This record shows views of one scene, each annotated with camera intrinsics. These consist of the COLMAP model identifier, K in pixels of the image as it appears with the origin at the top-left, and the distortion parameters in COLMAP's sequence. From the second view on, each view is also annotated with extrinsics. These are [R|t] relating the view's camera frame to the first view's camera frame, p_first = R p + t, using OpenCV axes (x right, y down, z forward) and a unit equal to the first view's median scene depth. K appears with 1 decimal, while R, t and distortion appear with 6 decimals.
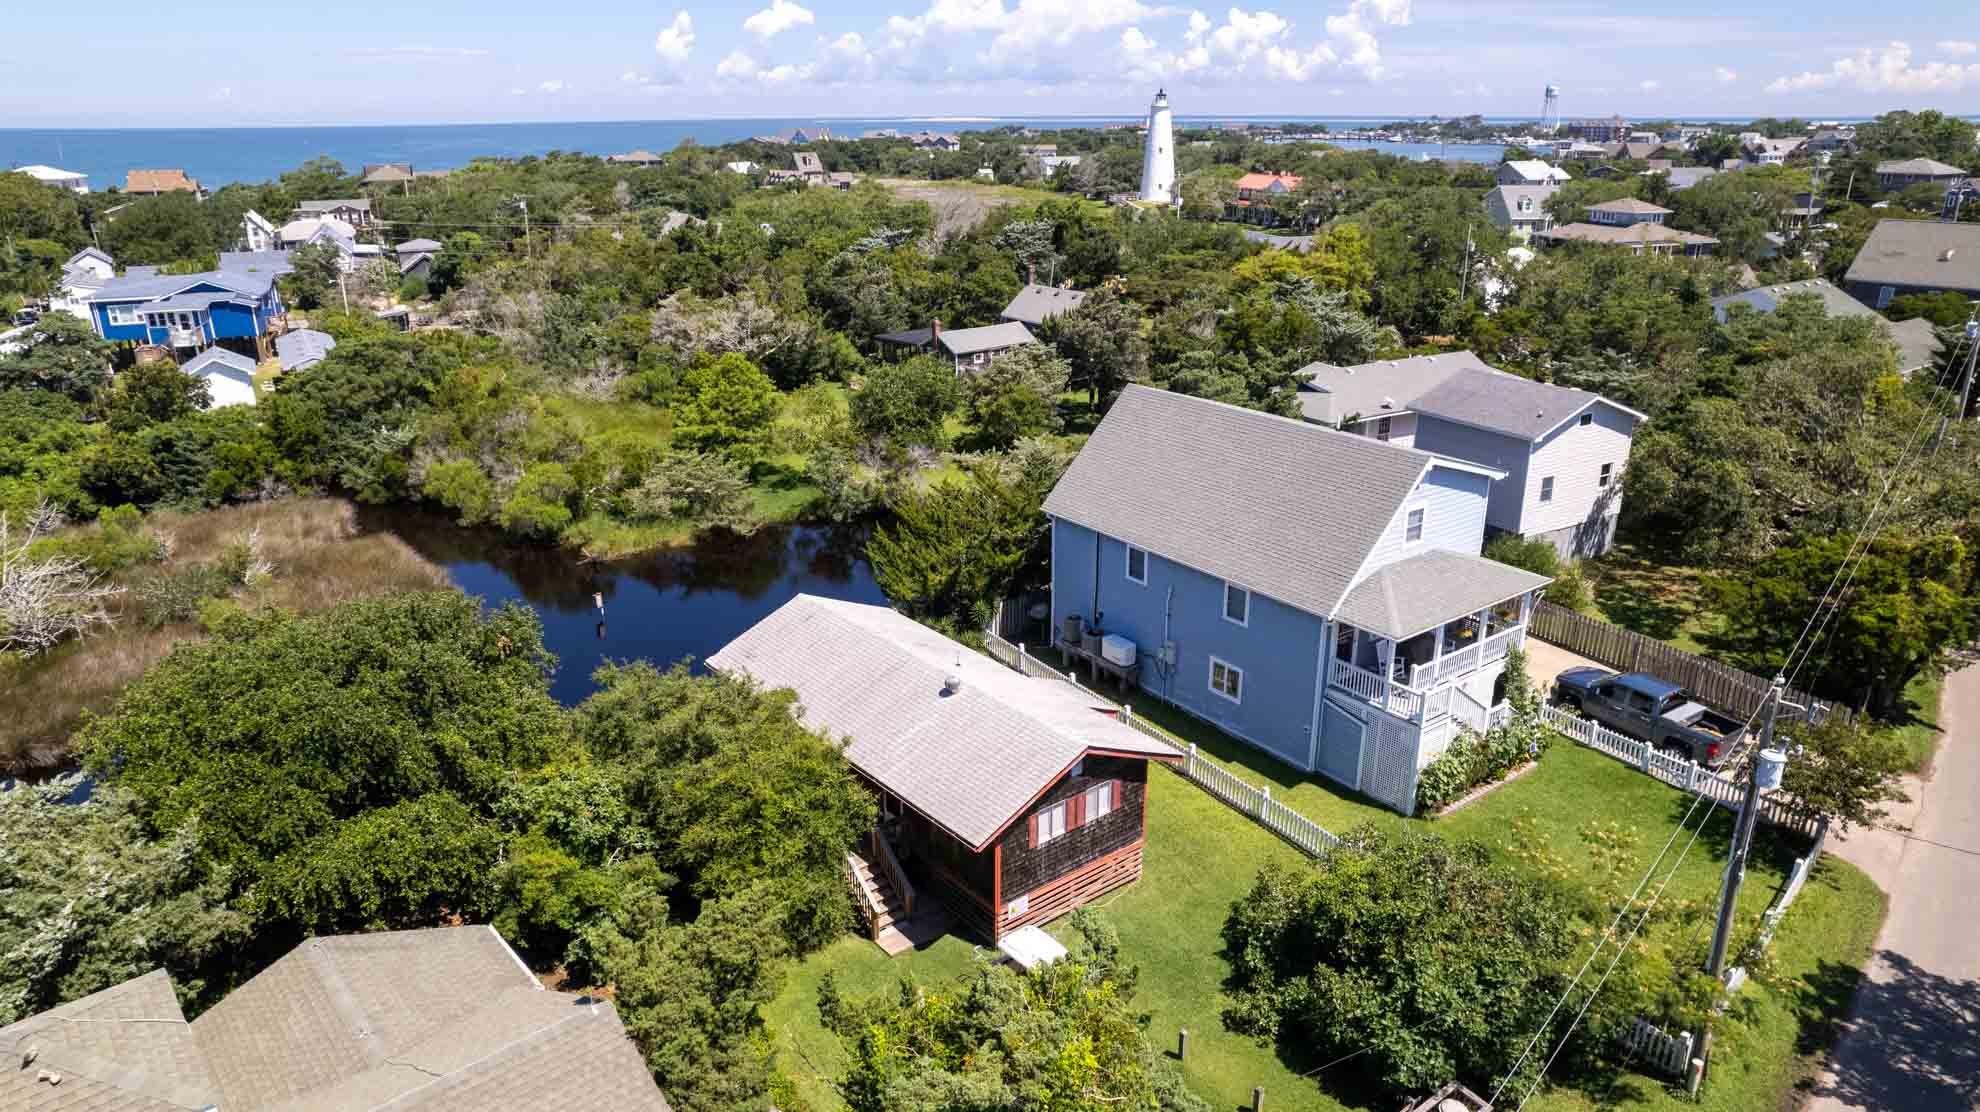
lens RADIAL K [[1274.5, 0, 991.4], [0, 1274.5, 568.6], [0, 0, 1]] dist [-0.072714, 0.059732]
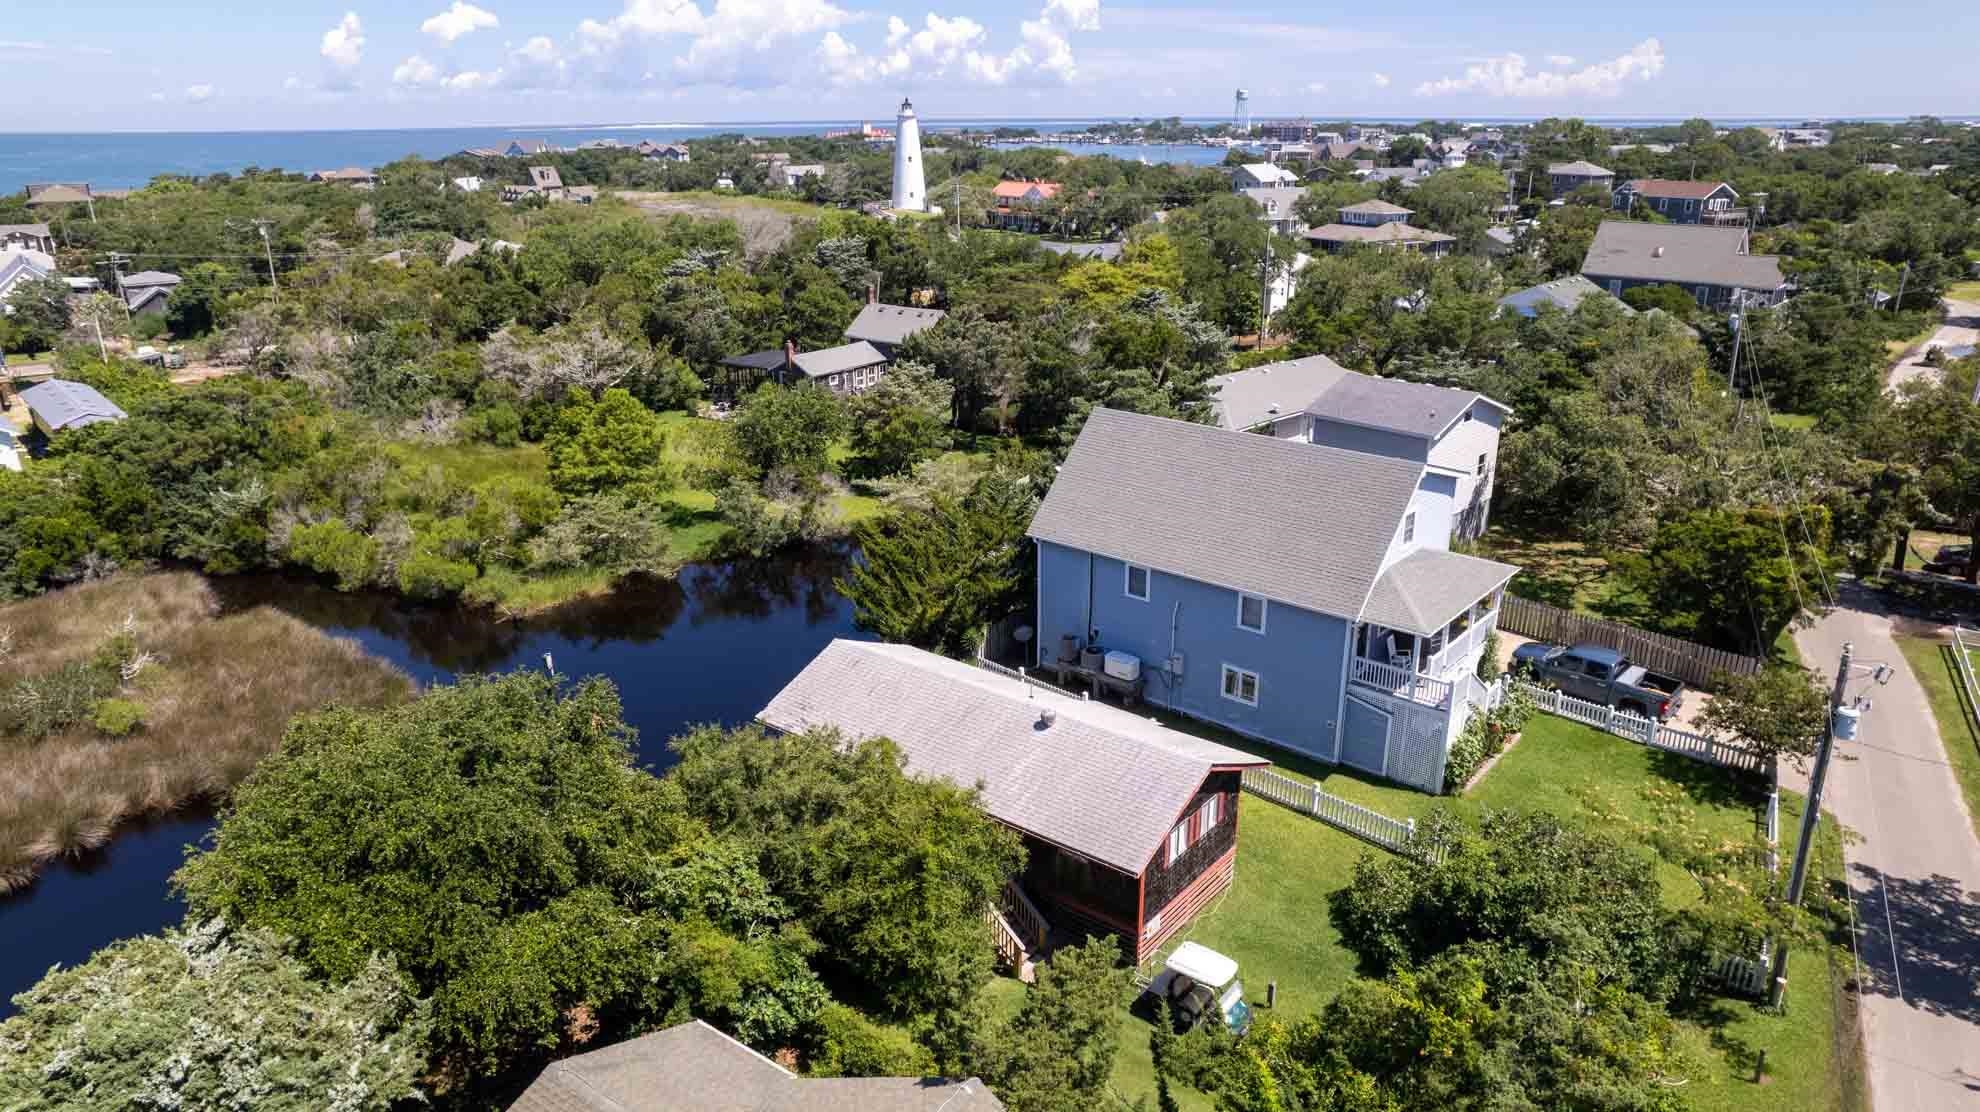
lens RADIAL K [[1274.5, 0, 995.3], [0, 1274.5, 569.9], [0, 0, 1]] dist [-0.072714, 0.059732]
pose [[0.975532, -0.075483, 0.206493, -0.157862], [0.075947, 0.997096, 0.005693, -0.020590], [-0.206323, 0.010128, 0.978432, 0.005607]]
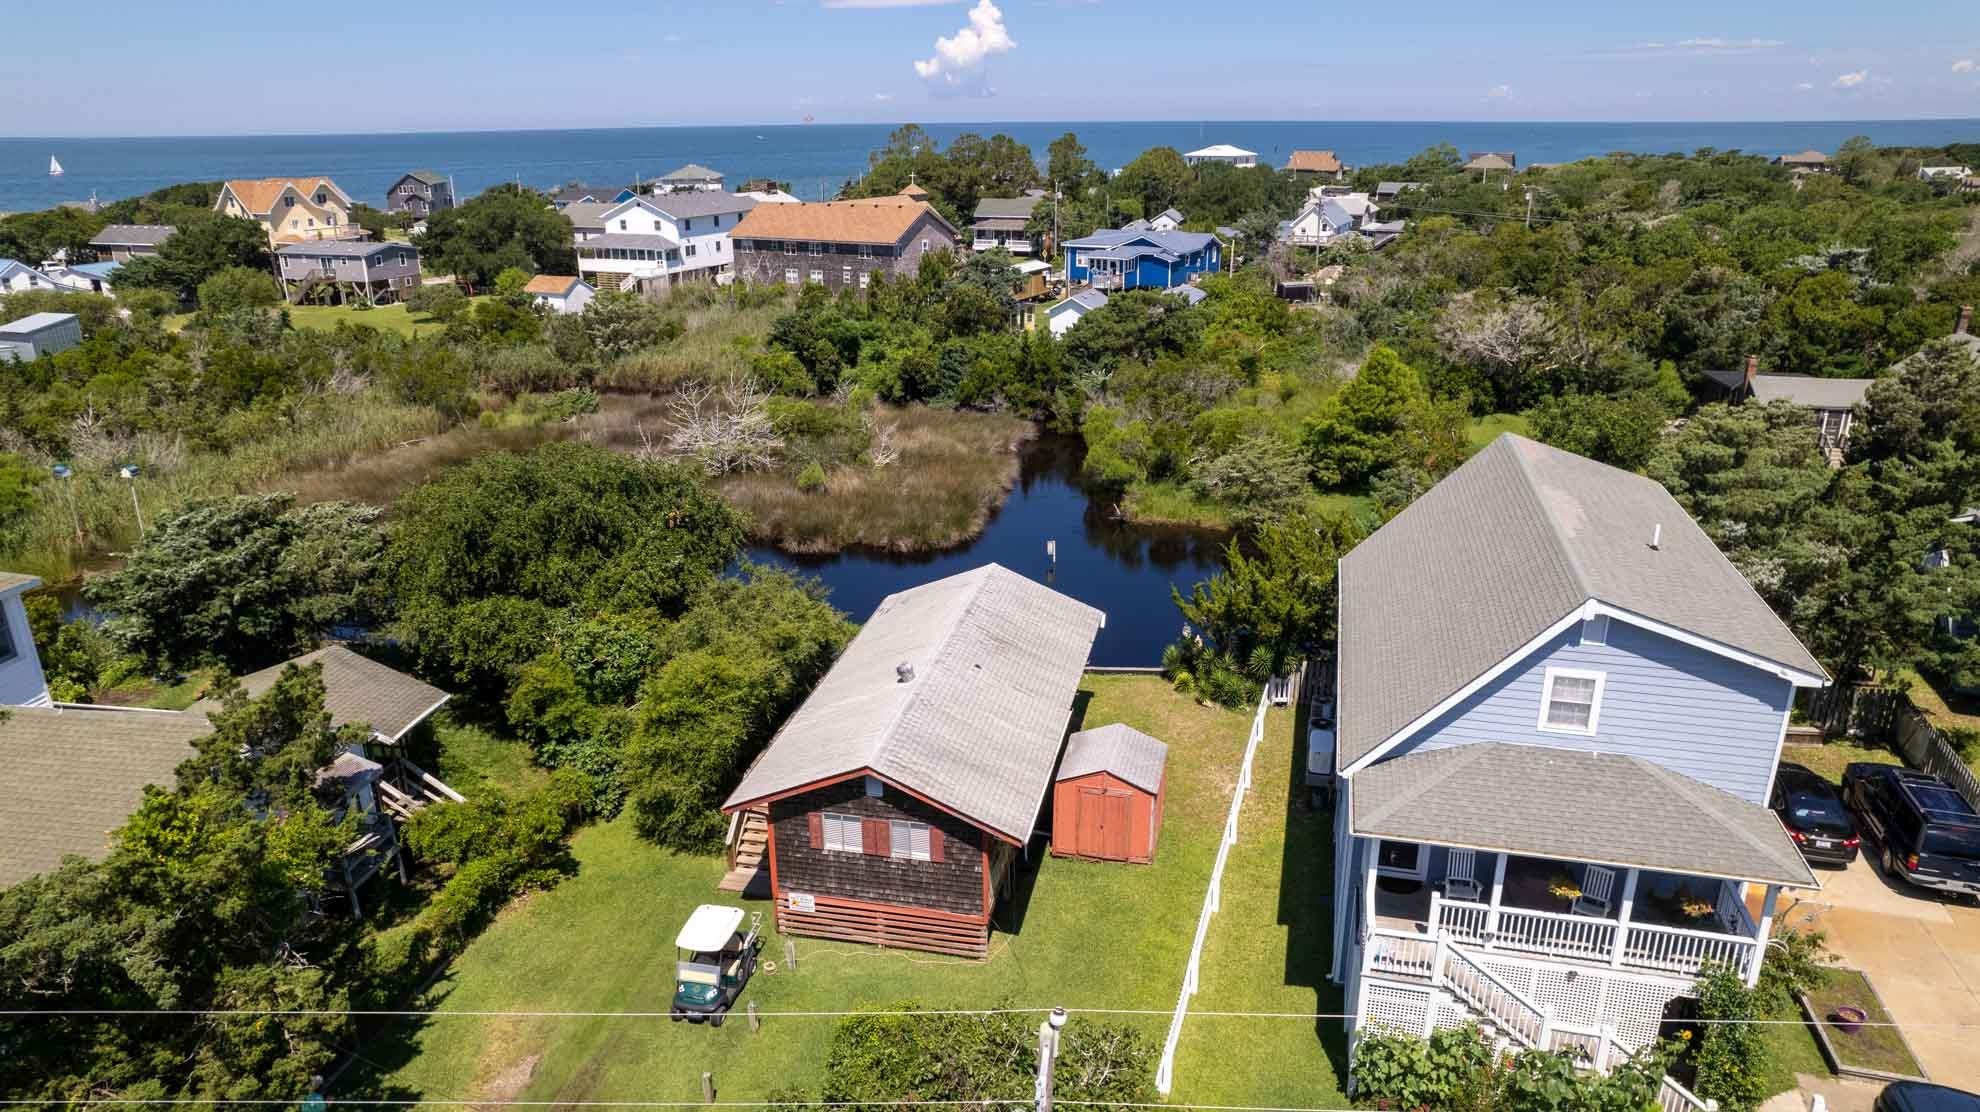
lens RADIAL K [[1274.5, 0, 988.2], [0, 1274.5, 561.5], [0, 0, 1]] dist [-0.072714, 0.059732]
pose [[0.626698, 0.258115, -0.735272, 0.391851], [-0.259719, 0.958787, 0.115212, -0.064493], [0.734708, 0.118761, 0.667908, 0.234734]]
